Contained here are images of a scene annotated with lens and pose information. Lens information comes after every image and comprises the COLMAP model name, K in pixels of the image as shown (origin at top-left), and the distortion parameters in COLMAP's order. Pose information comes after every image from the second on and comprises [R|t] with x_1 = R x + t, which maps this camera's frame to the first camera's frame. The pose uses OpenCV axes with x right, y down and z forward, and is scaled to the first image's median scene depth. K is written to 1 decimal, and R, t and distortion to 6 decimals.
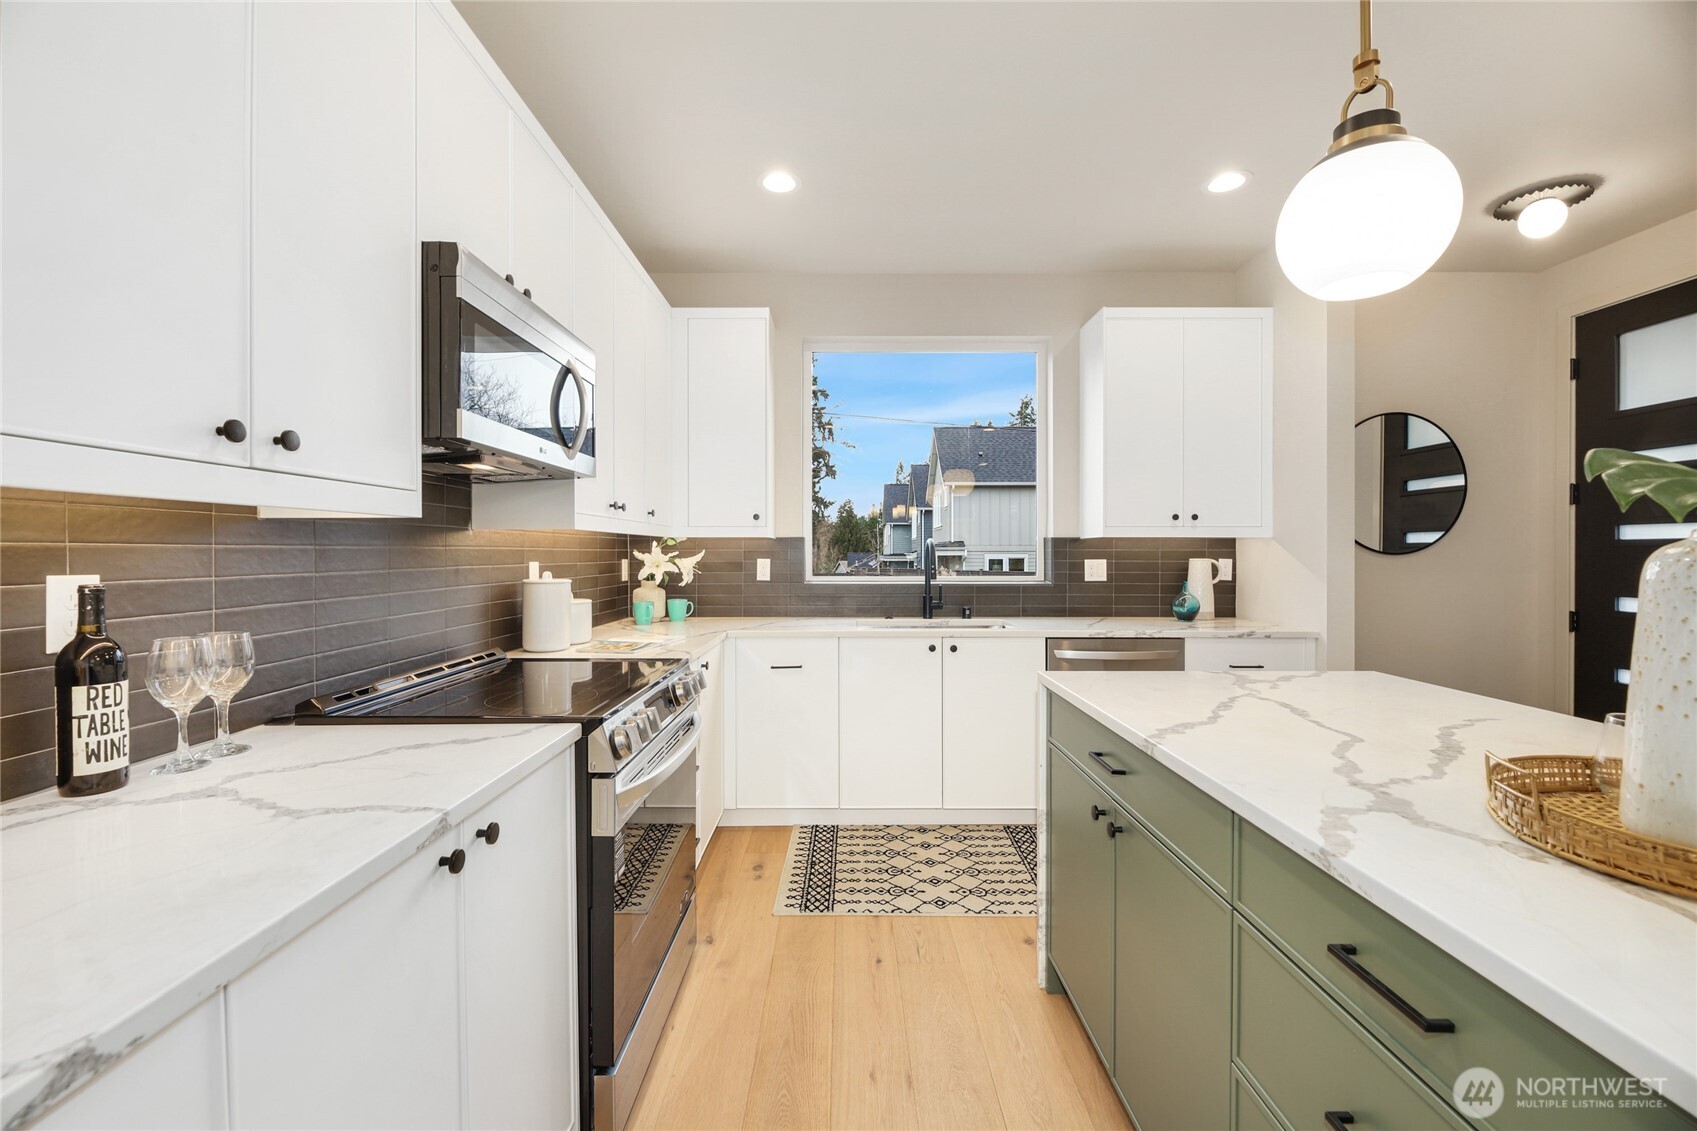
lens RADIAL K [[691.0, 0, 846.7], [0, 691.0, 557.2], [0, 0, 1]] dist [-0.000178, -0.000005]
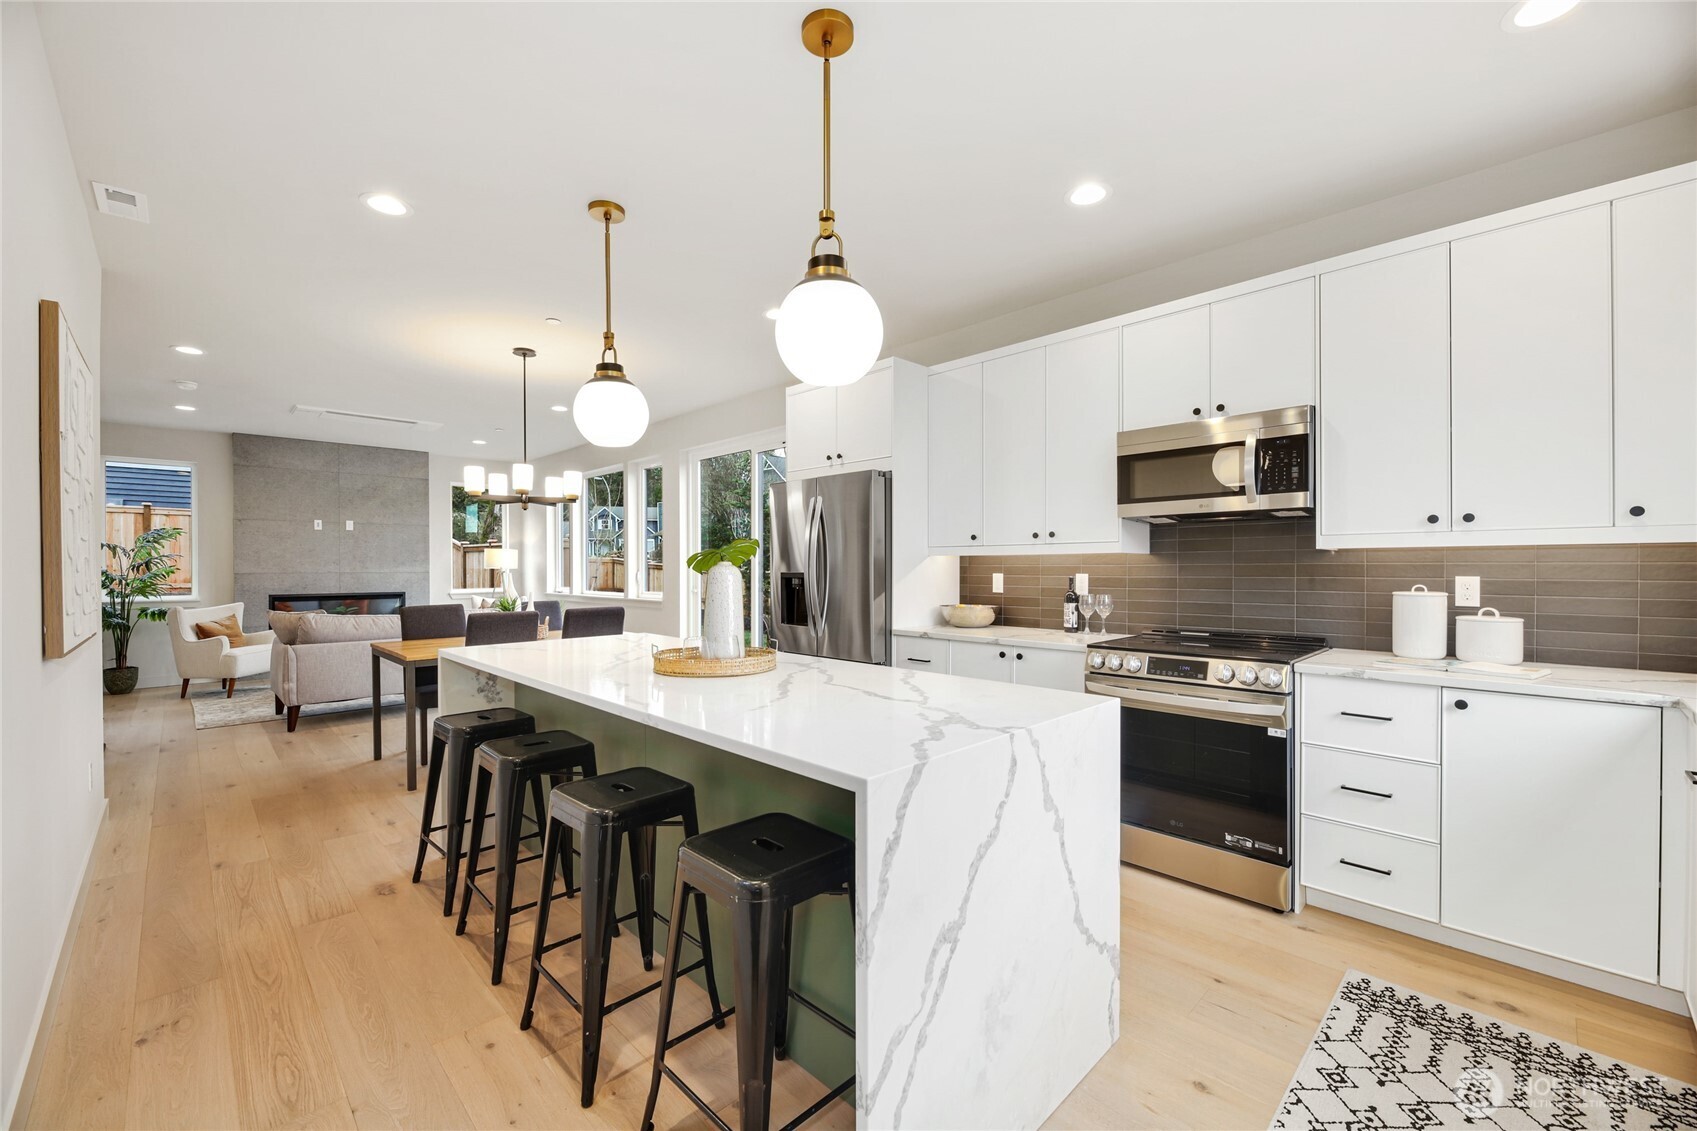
lens RADIAL K [[691.0, 0, 846.7], [0, 691.0, 557.2], [0, 0, 1]] dist [-0.000178, -0.000005]
pose [[-0.710839, -0.007145, -0.703319, 0.980295], [-0.003664, 0.999972, -0.006455, -0.013203], [0.703346, -0.002011, -0.710845, 1.158640]]
